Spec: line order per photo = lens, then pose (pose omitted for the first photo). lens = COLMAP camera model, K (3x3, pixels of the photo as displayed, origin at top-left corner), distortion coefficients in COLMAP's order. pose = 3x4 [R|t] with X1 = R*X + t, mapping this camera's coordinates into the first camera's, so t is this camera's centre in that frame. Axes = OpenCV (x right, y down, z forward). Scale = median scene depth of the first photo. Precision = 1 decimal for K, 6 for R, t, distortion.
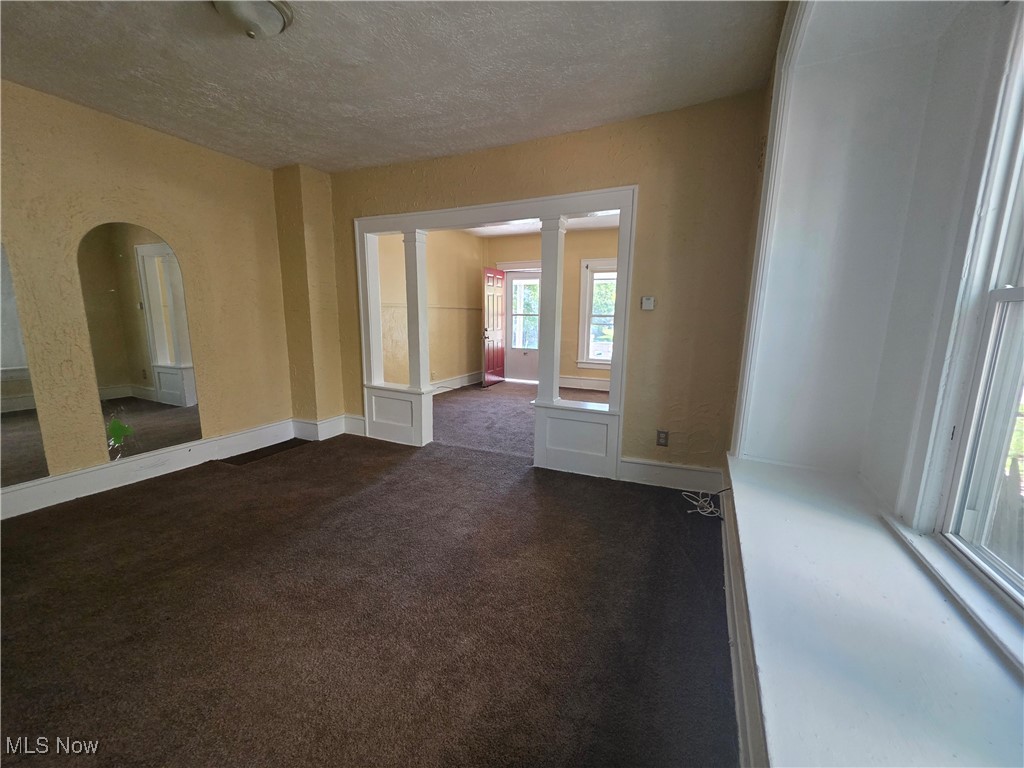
lens RADIAL K [[414.7, 0, 515.1], [0, 414.7, 382.5], [0, 0, 1]] dist [0.000901, -0.000249]
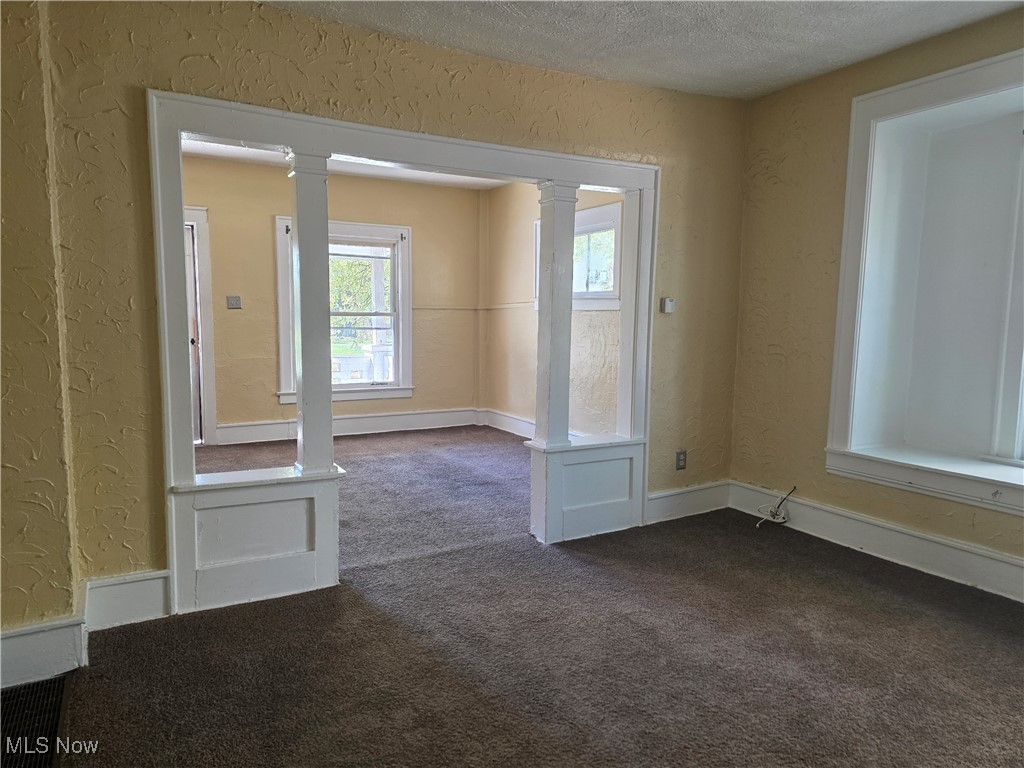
lens RADIAL K [[688.6, 0, 514.6], [0, 688.6, 382.2], [0, 0, 1]] dist [0.061022, -0.049553]
pose [[0.575370, -0.087543, 0.813195, -0.724945], [0.125801, 0.991896, 0.017772, -0.069668], [-0.808161, 0.092076, 0.581720, 0.310640]]
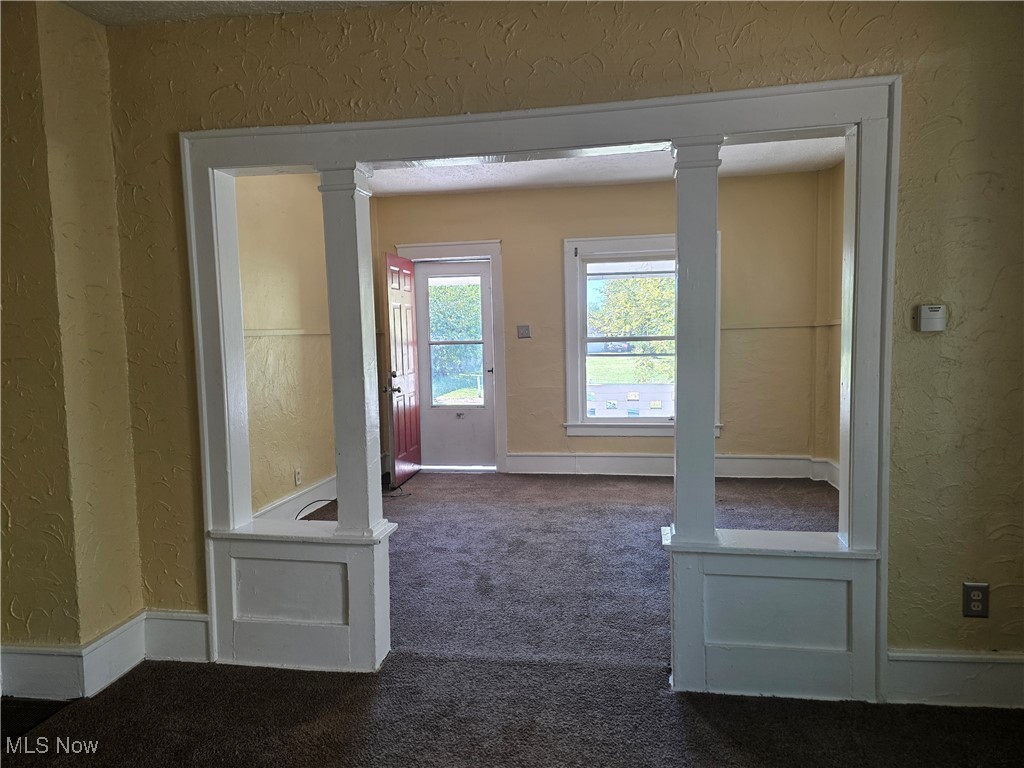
lens RADIAL K [[688.6, 0, 514.7], [0, 688.6, 382.1], [0, 0, 1]] dist [0.061022, -0.049553]
pose [[0.962541, -0.052434, 0.266016, -0.249381], [0.076573, 0.993753, -0.081191, -0.063154], [-0.260097, 0.098519, 0.960543, 0.253966]]
